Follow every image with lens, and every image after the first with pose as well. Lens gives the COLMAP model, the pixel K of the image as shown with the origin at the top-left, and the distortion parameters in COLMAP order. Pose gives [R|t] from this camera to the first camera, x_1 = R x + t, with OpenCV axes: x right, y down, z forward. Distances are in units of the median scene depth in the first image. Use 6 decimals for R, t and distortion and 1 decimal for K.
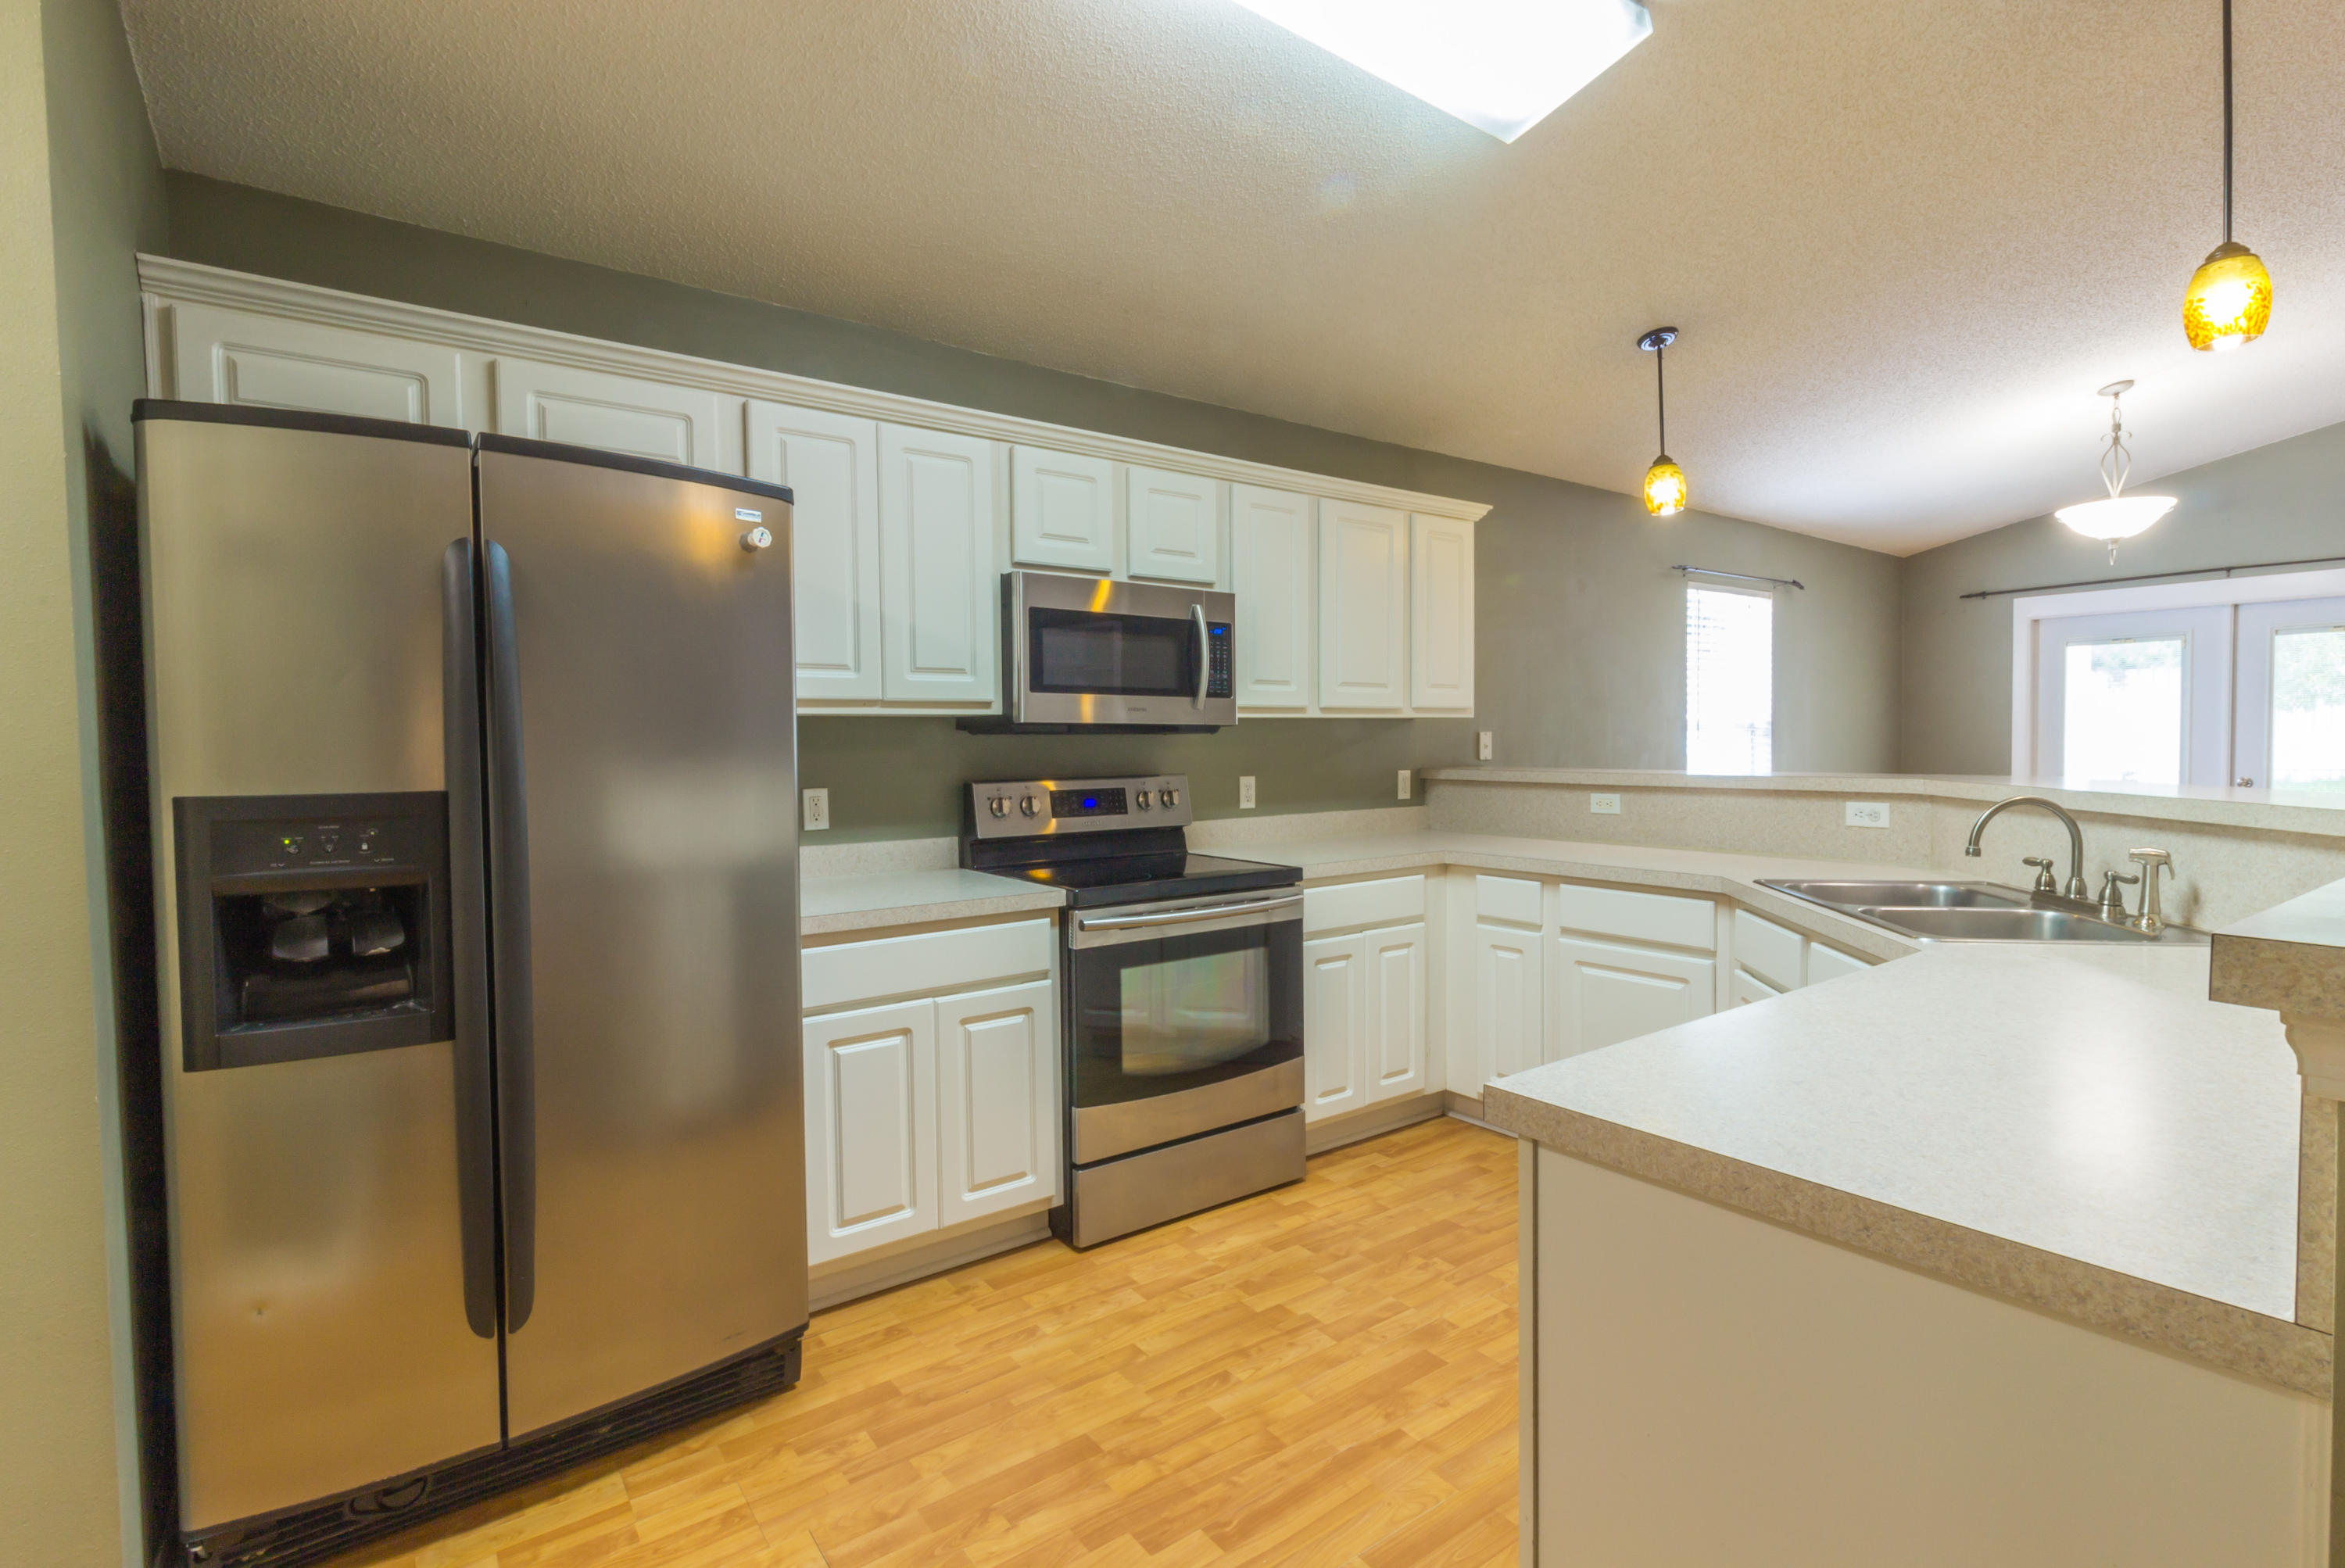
lens RADIAL K [[1090.2, 0, 1177.0], [0, 1090.2, 774.2], [0, 0, 1]] dist [-0.000469, 0.000382]
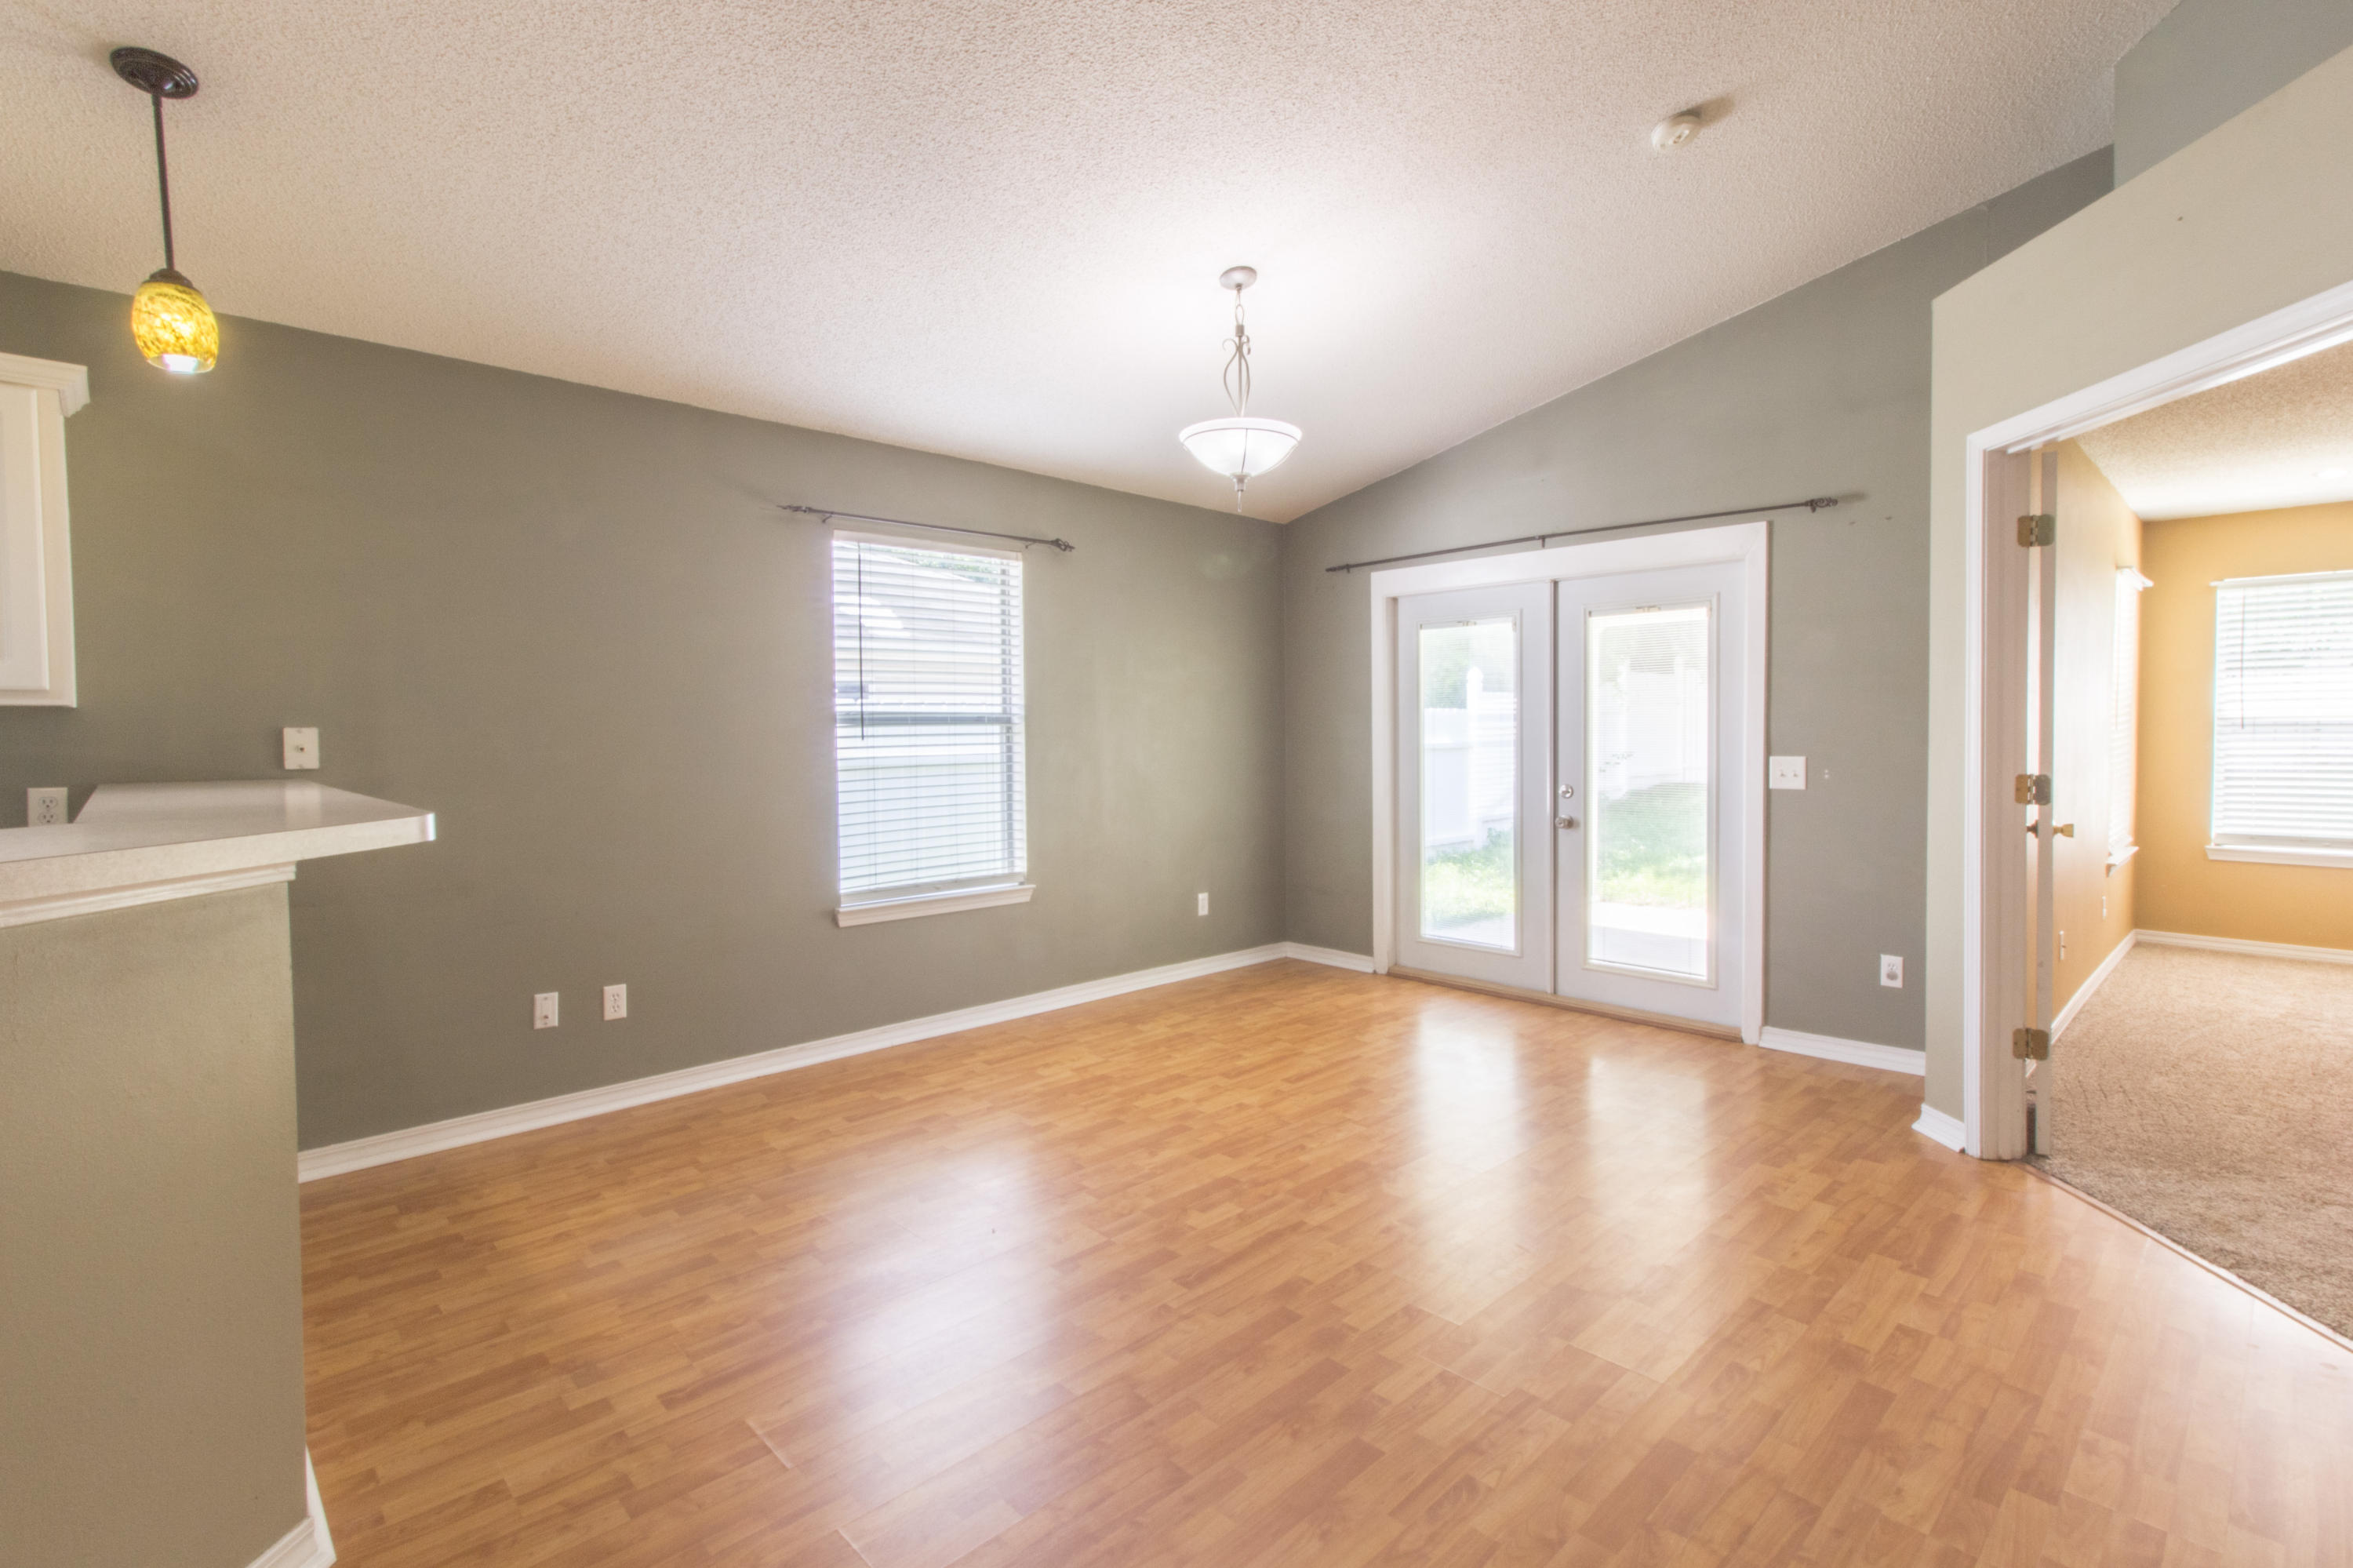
lens RADIAL K [[1095.0, 0, 1173.2], [0, 1095.0, 765.2], [0, 0, 1]] dist [-0.017549, 0.000363]
pose [[0.991498, 0.000120, 0.130124, 1.275943], [0.000129, 0.999998, -0.001905, -0.024666], [-0.130124, 0.001906, 0.991496, 0.450337]]
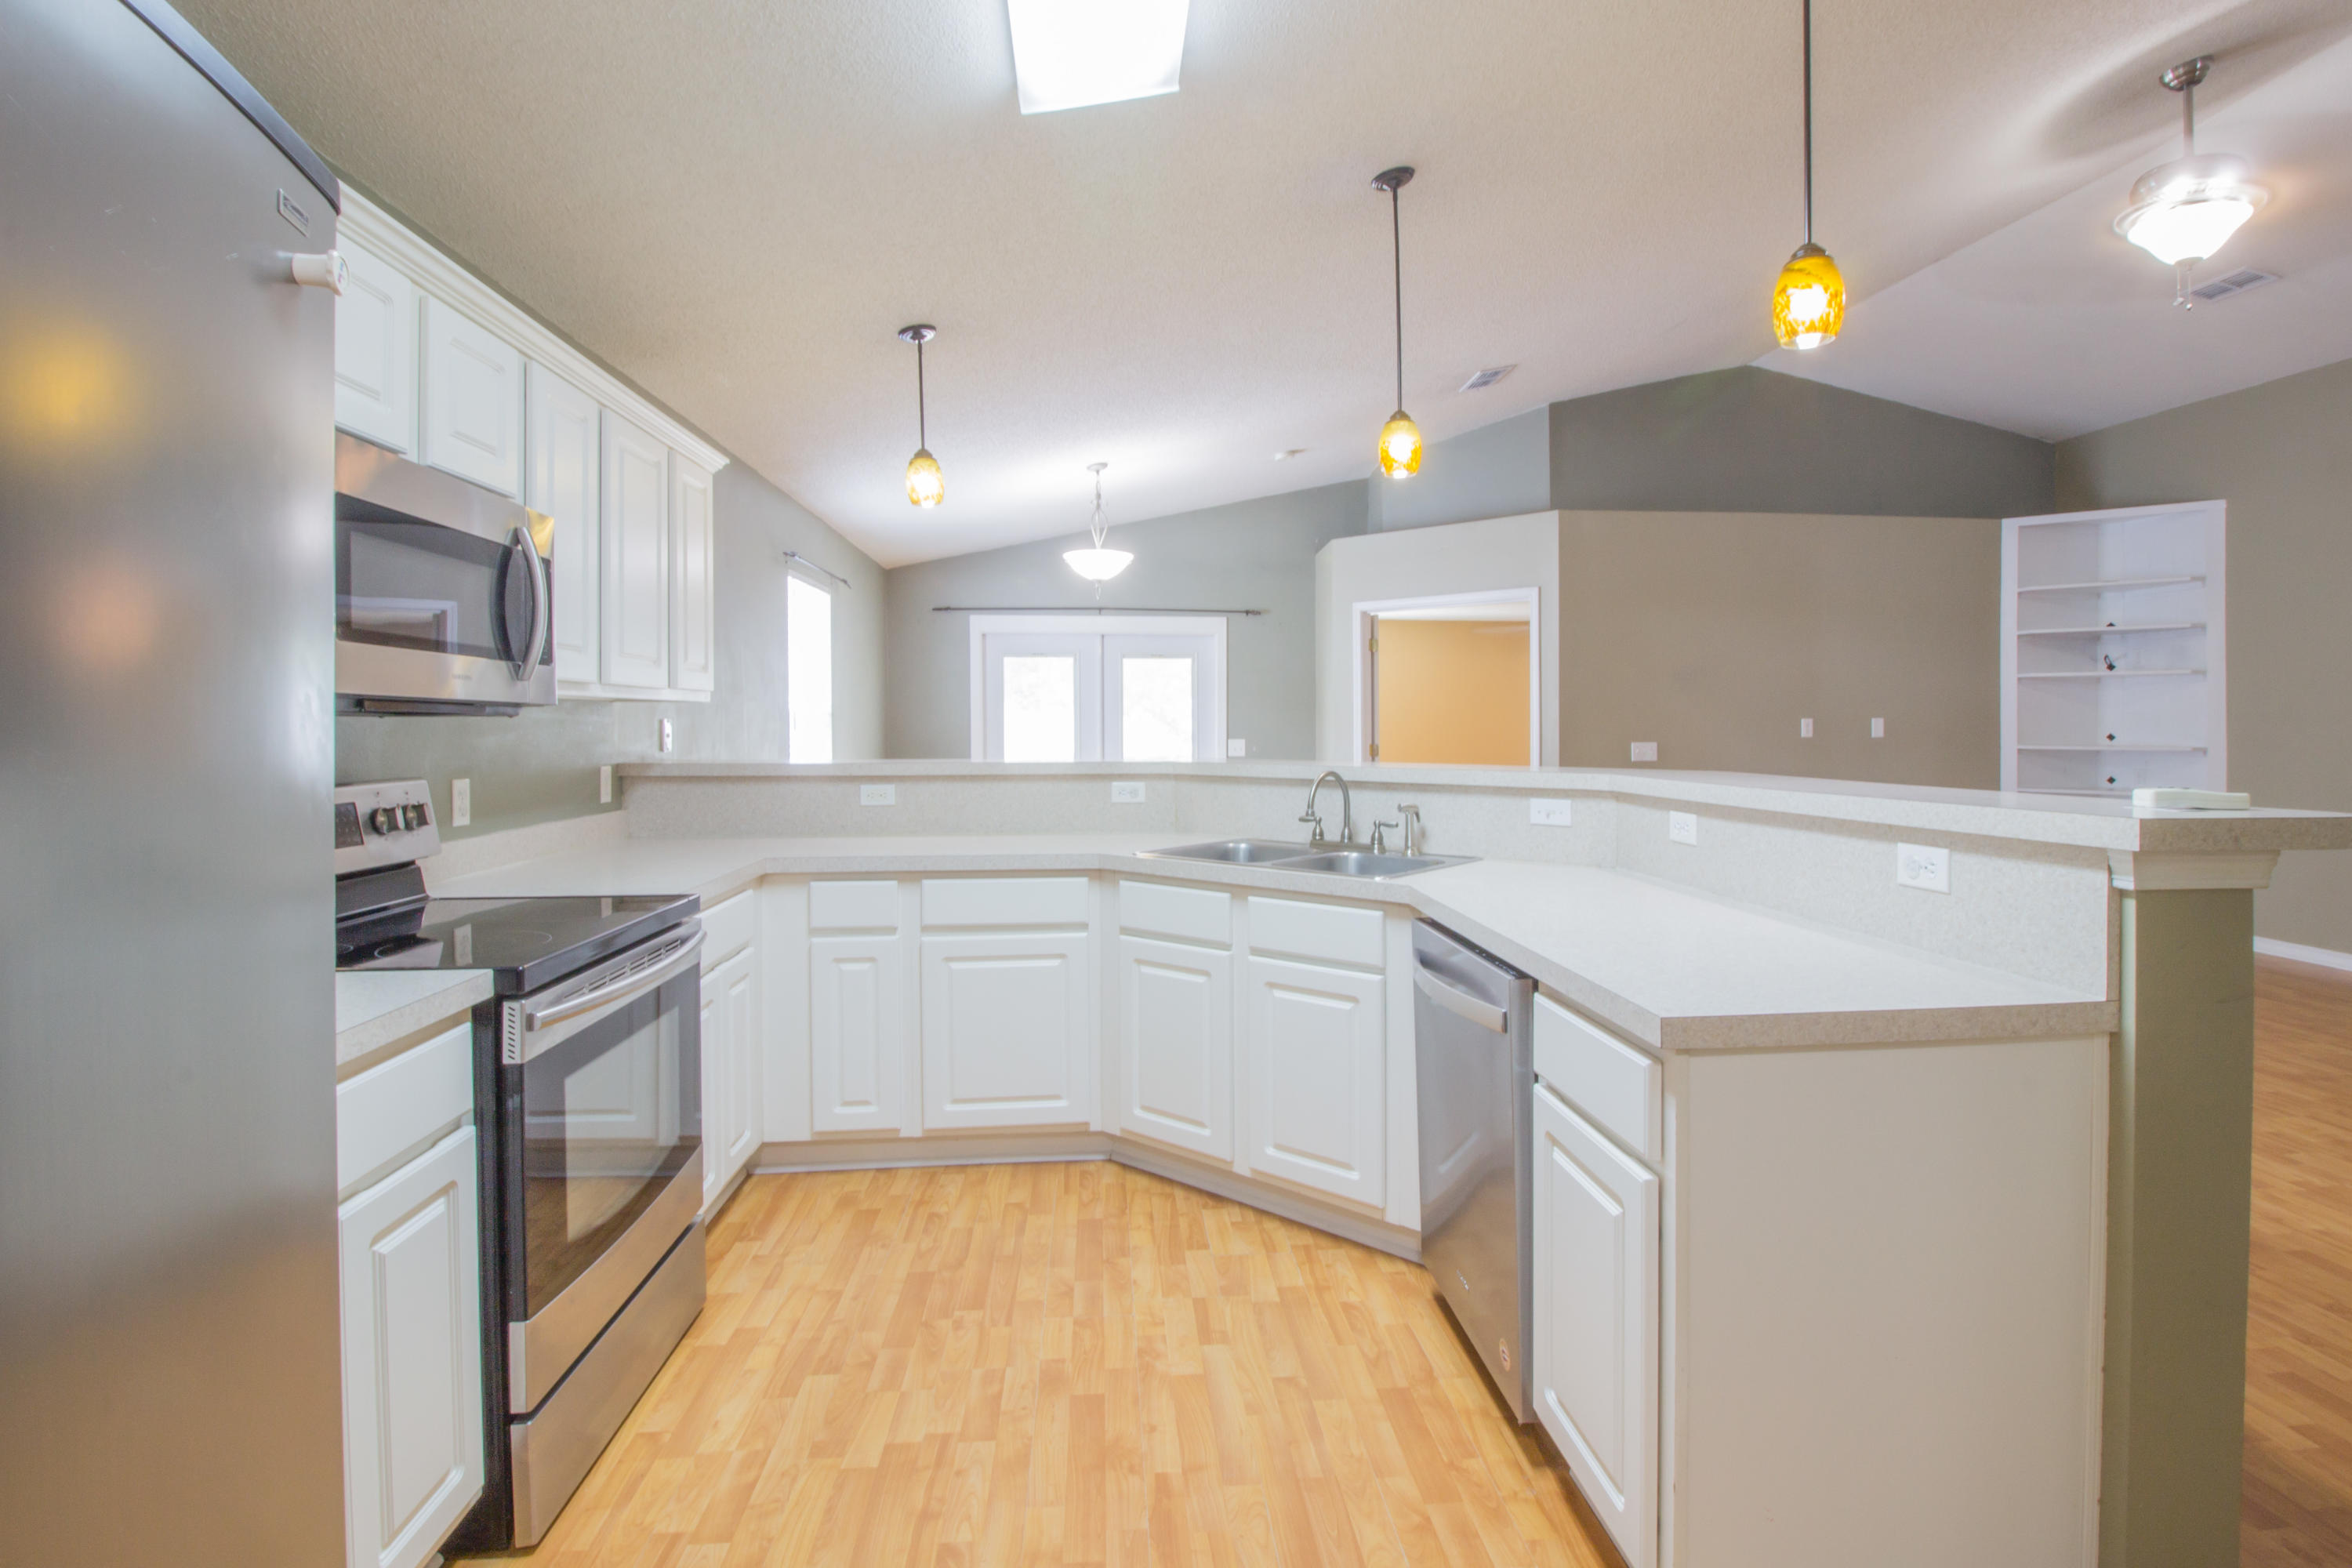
lens RADIAL K [[1125.6, 0, 1203.8], [0, 1125.6, 733.2], [0, 0, 1]] dist [0.001301, -0.015605]
pose [[0.517552, 0.002352, 0.855649, -0.431759], [0.023347, 0.999585, -0.016870, -0.005819], [-0.855333, 0.028708, 0.517282, 0.334733]]
